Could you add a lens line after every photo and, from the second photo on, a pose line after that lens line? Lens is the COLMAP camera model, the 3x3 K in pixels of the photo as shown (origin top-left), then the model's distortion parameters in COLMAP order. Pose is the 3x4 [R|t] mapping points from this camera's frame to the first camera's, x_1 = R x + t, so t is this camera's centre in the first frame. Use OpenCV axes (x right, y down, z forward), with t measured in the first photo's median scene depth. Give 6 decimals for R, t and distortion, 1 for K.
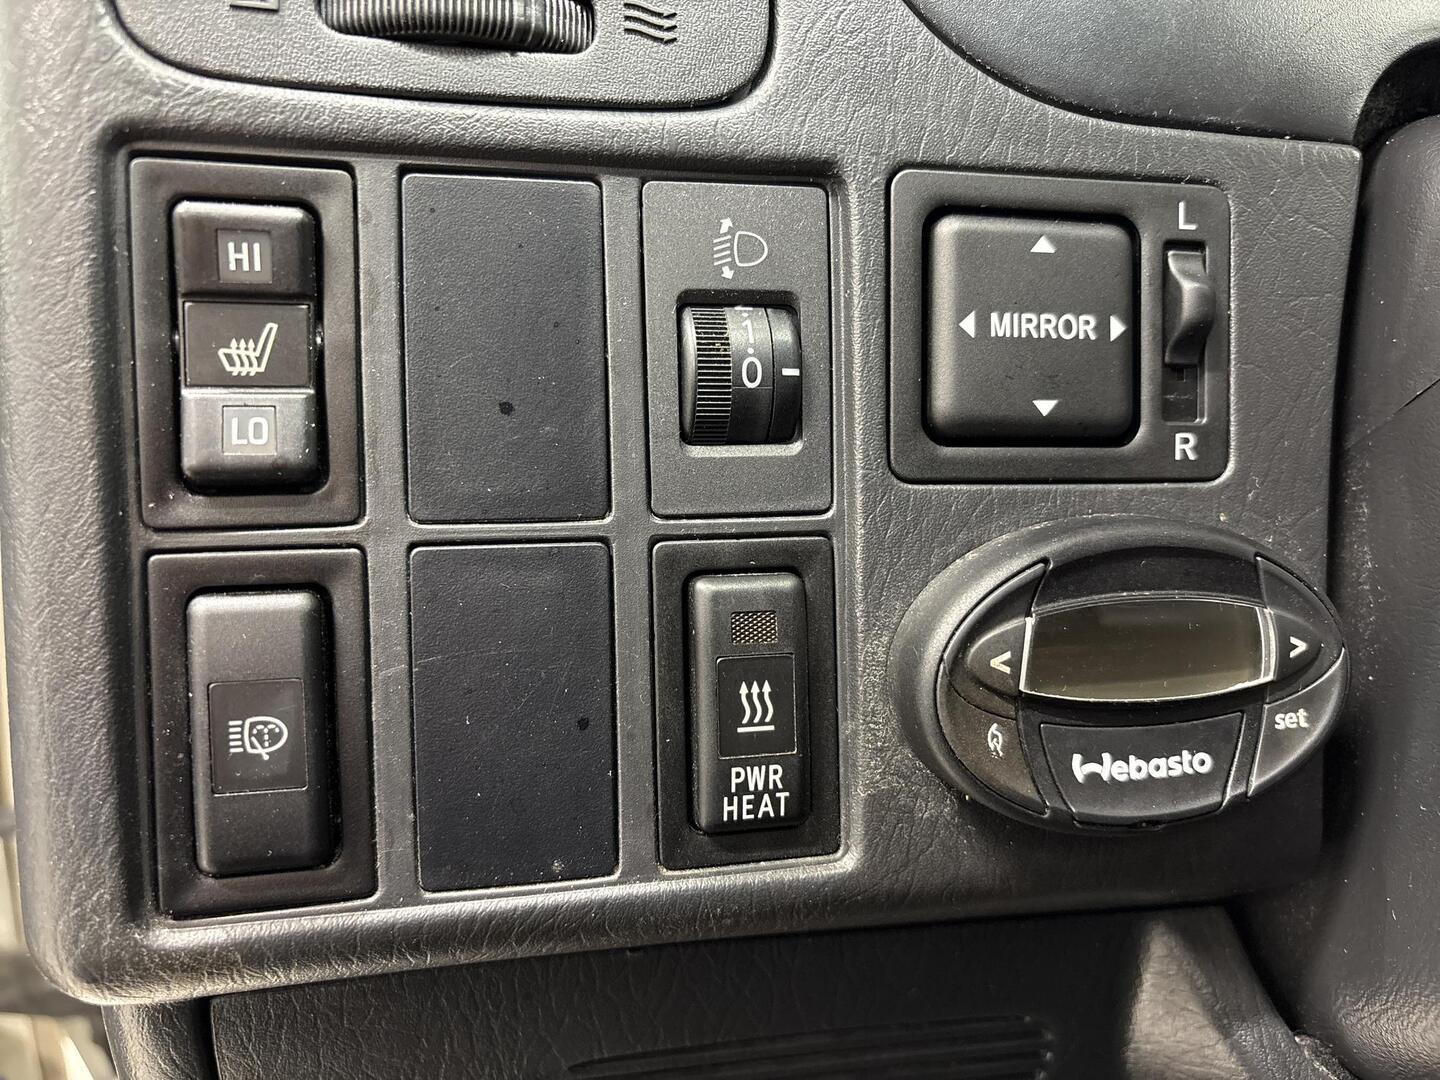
lens RADIAL K [[1082.0, 0, 717.0], [0, 1082.0, 540.3], [0, 0, 1]] dist [0.014192, 0.002677]
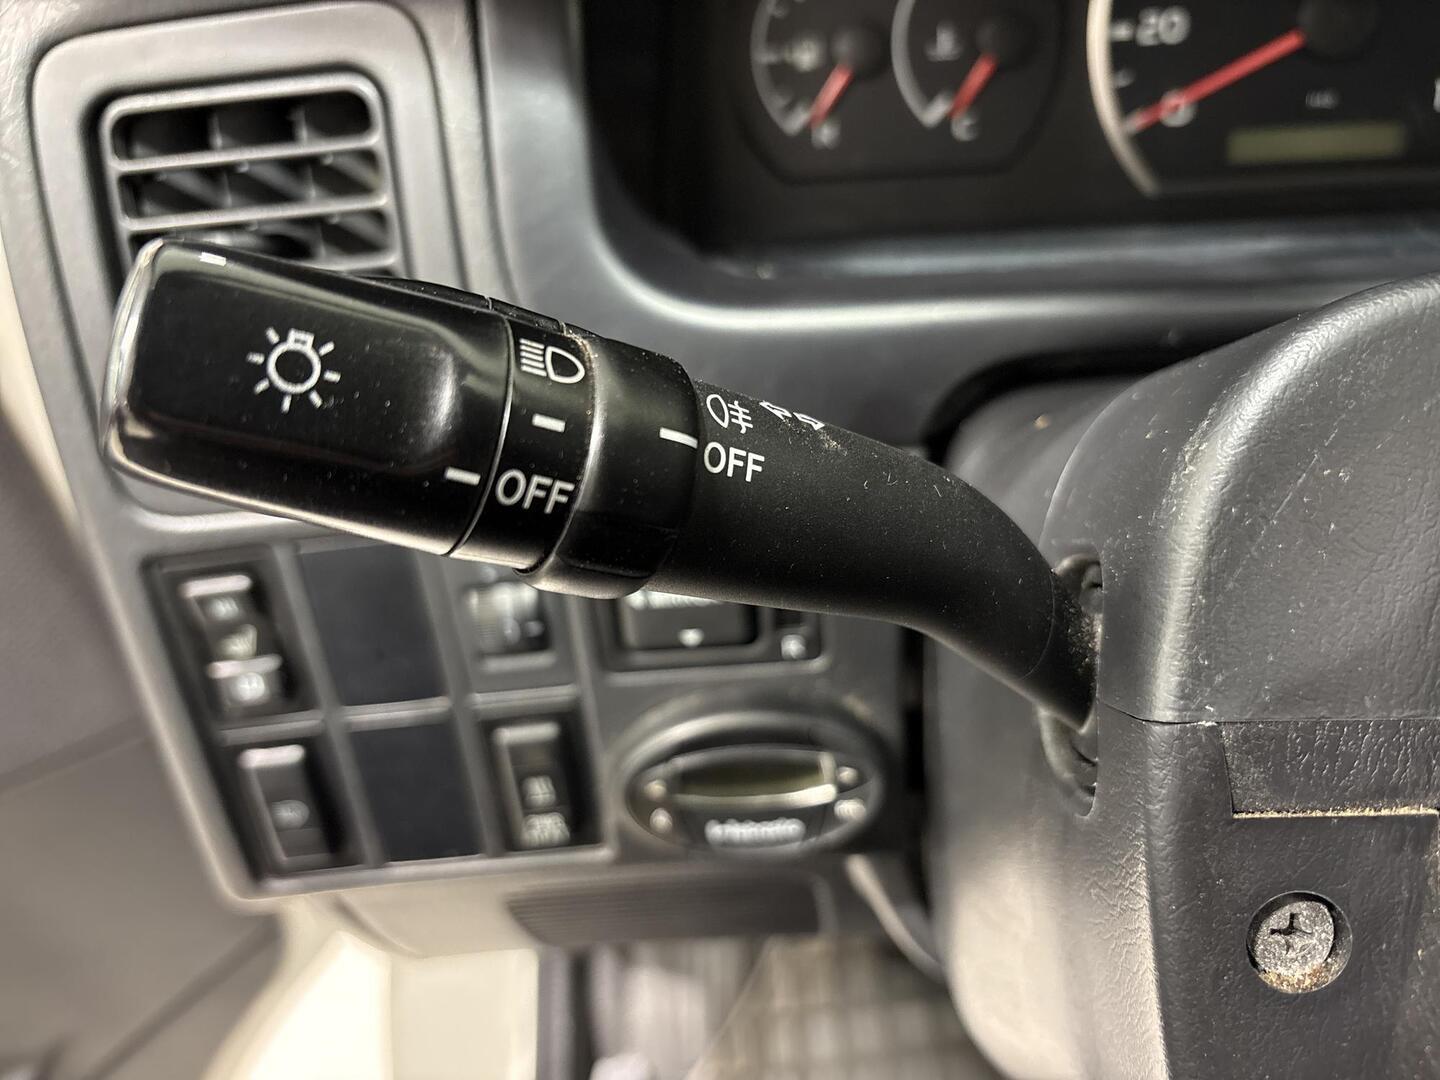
lens RADIAL K [[1082.0, 0, 720.7], [0, 1082.0, 540.9], [0, 0, 1]] dist [0.014192, 0.002677]
pose [[0.969548, 0.013219, -0.244544, 0.773640], [0.073191, 0.937267, 0.340842, -0.840259], [0.233709, -0.348361, 0.907758, -0.436304]]
